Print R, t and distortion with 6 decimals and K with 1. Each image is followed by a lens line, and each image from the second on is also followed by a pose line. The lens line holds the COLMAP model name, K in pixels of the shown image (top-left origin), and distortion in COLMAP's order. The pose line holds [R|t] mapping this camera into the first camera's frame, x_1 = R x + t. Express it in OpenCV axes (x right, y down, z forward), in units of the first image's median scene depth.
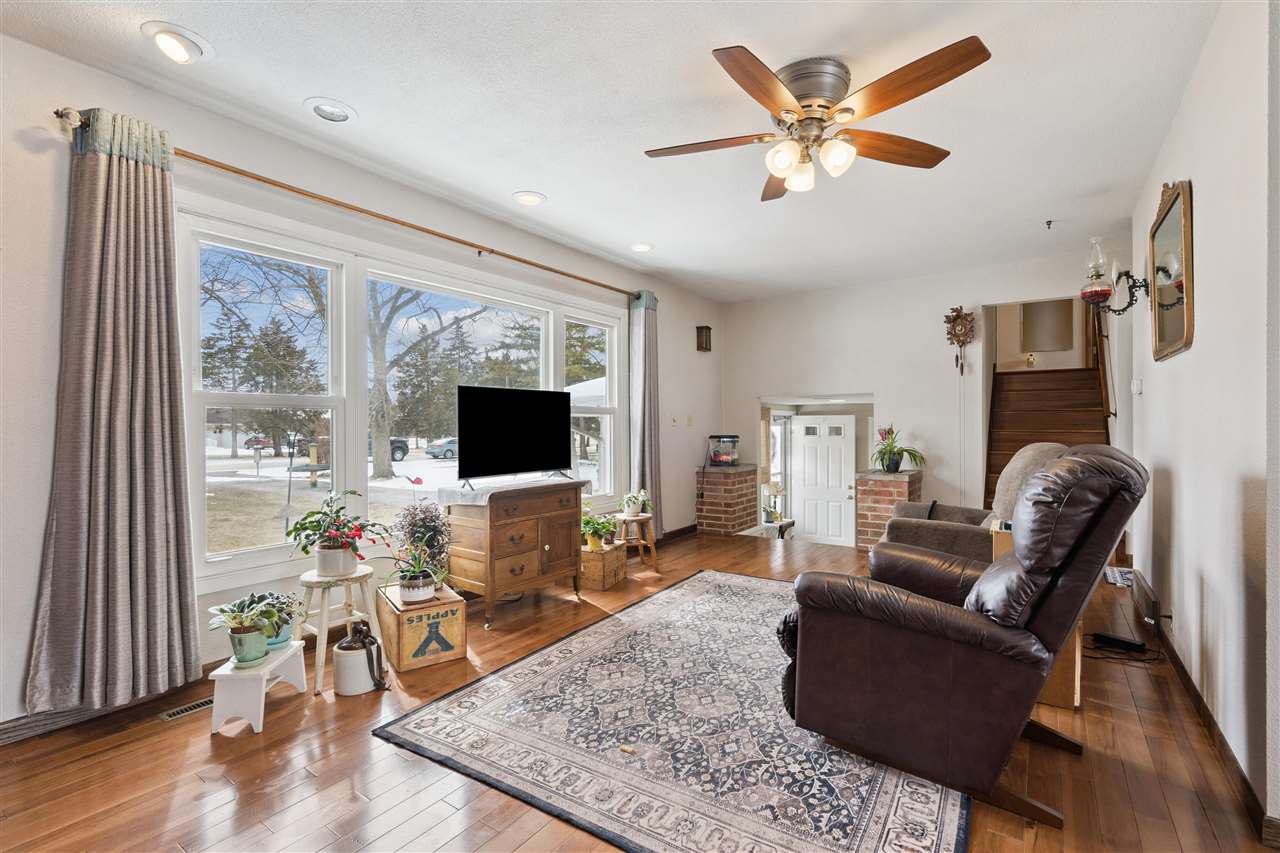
lens RADIAL K [[582.9, 0, 637.4], [0, 582.9, 426.4], [0, 0, 1]] dist [-0.001005, 0.000488]
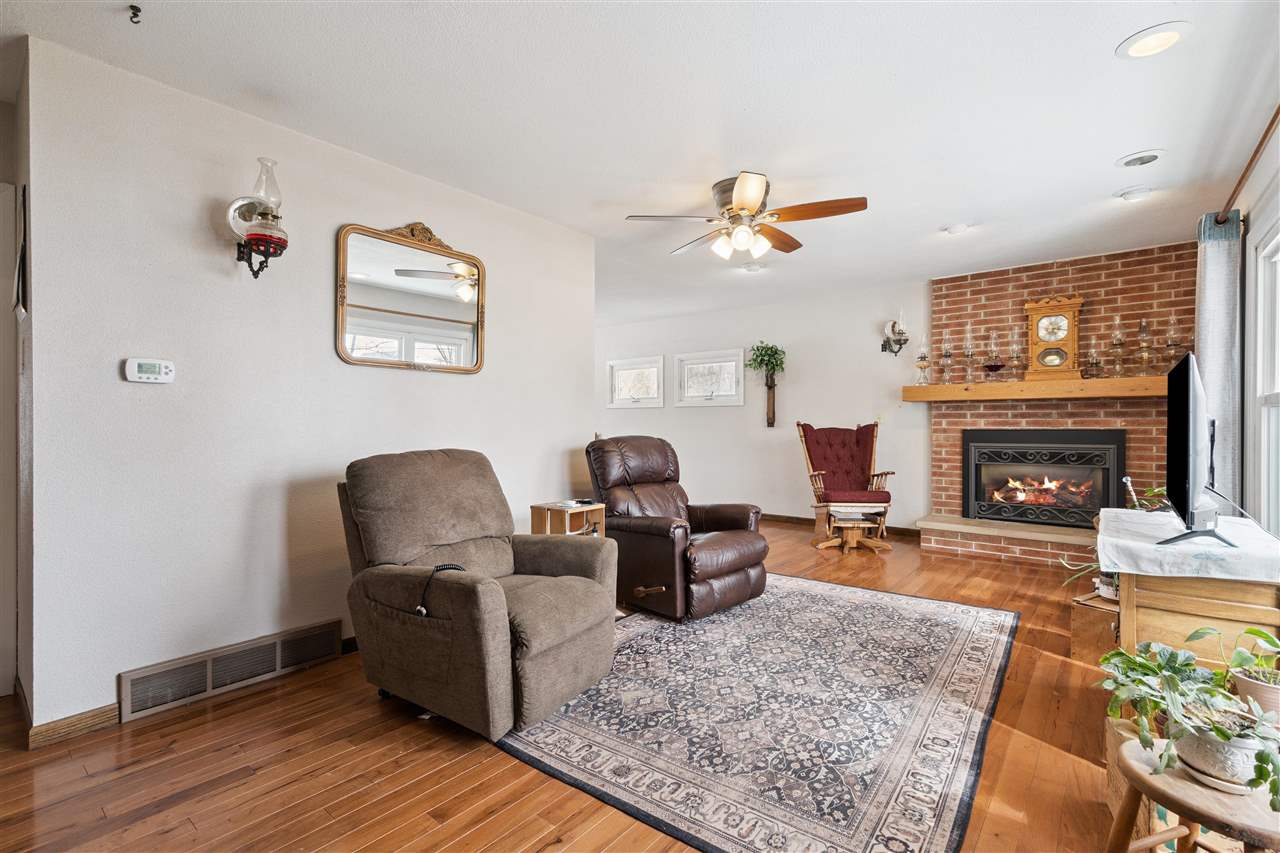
lens RADIAL K [[582.9, 0, 634.4], [0, 582.9, 425.0], [0, 0, 1]] dist [-0.001005, 0.000488]
pose [[-0.996515, 0.008463, 0.082988, 0.319085], [0.008655, 0.999961, 0.001953, -0.010308], [-0.082969, 0.002665, -0.996549, 1.794020]]
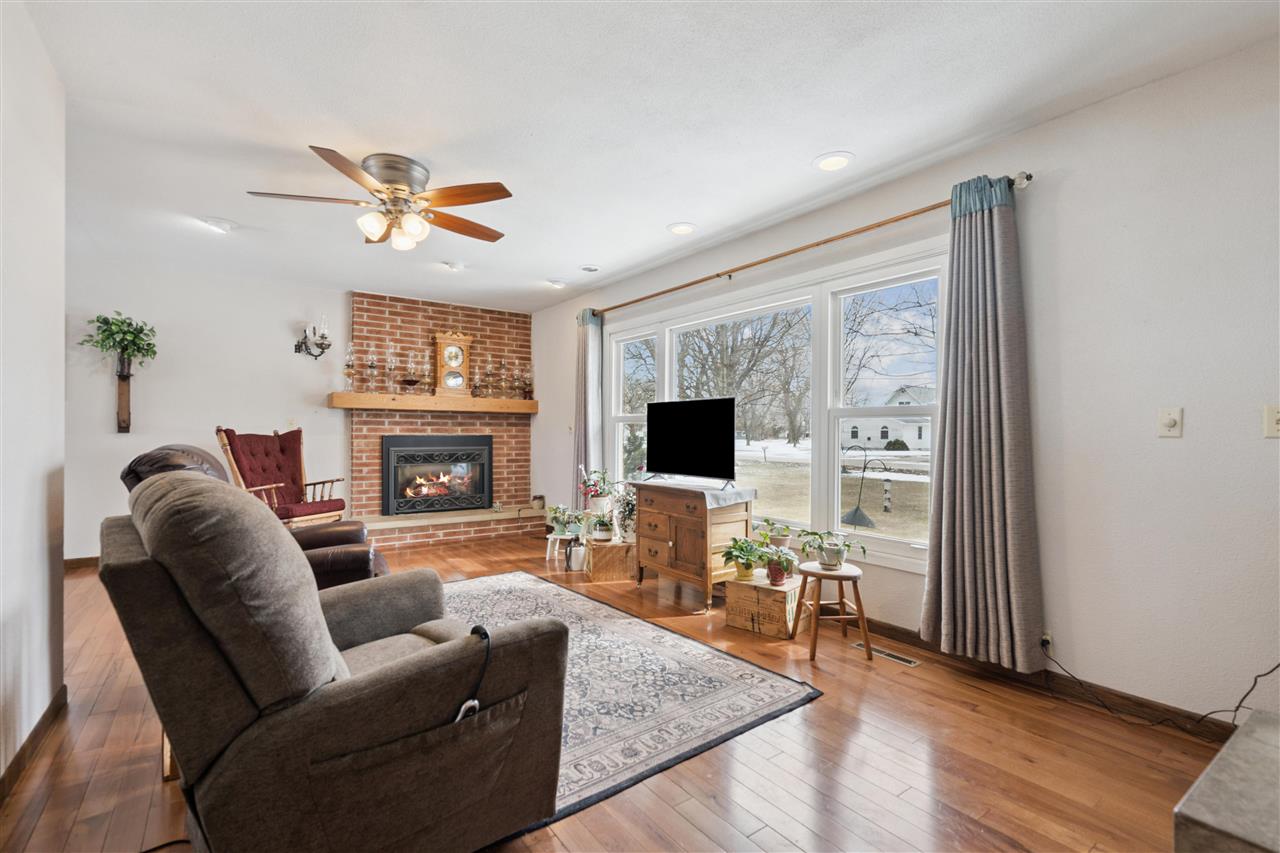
lens RADIAL K [[582.9, 0, 640.3], [0, 582.9, 433.2], [0, 0, 1]] dist [-0.001005, 0.000488]
pose [[-0.331918, 0.006745, -0.943284, 0.979367], [-0.003038, 0.999962, 0.008219, -0.011188], [0.943303, 0.005593, -0.331885, 1.424544]]
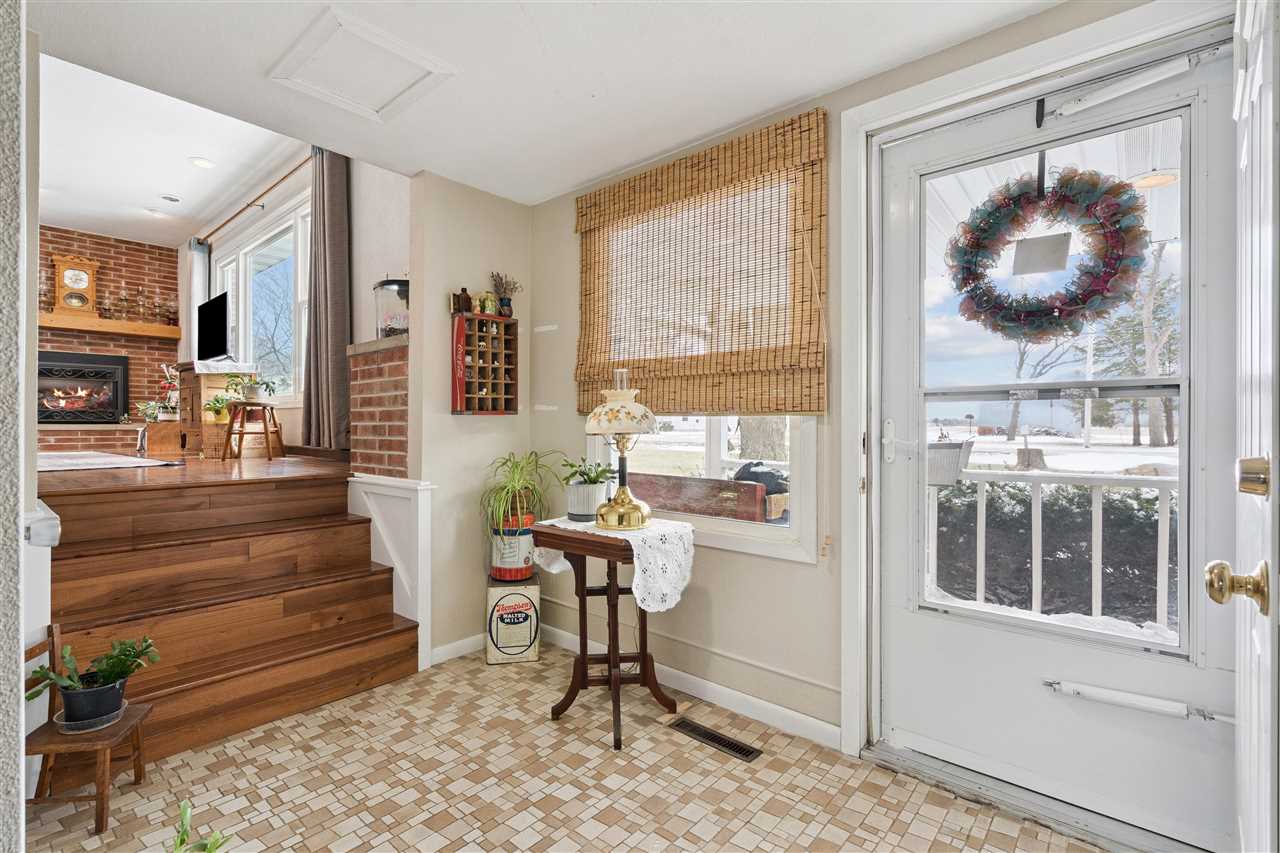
lens RADIAL K [[582.9, 0, 640.7], [0, 582.9, 423.7], [0, 0, 1]] dist [-0.001005, 0.000488]
pose [[-0.107180, 0.007418, -0.994212, 1.216280], [0.000497, 0.999972, 0.007407, 0.253519], [0.994240, 0.000299, -0.107180, 2.424459]]
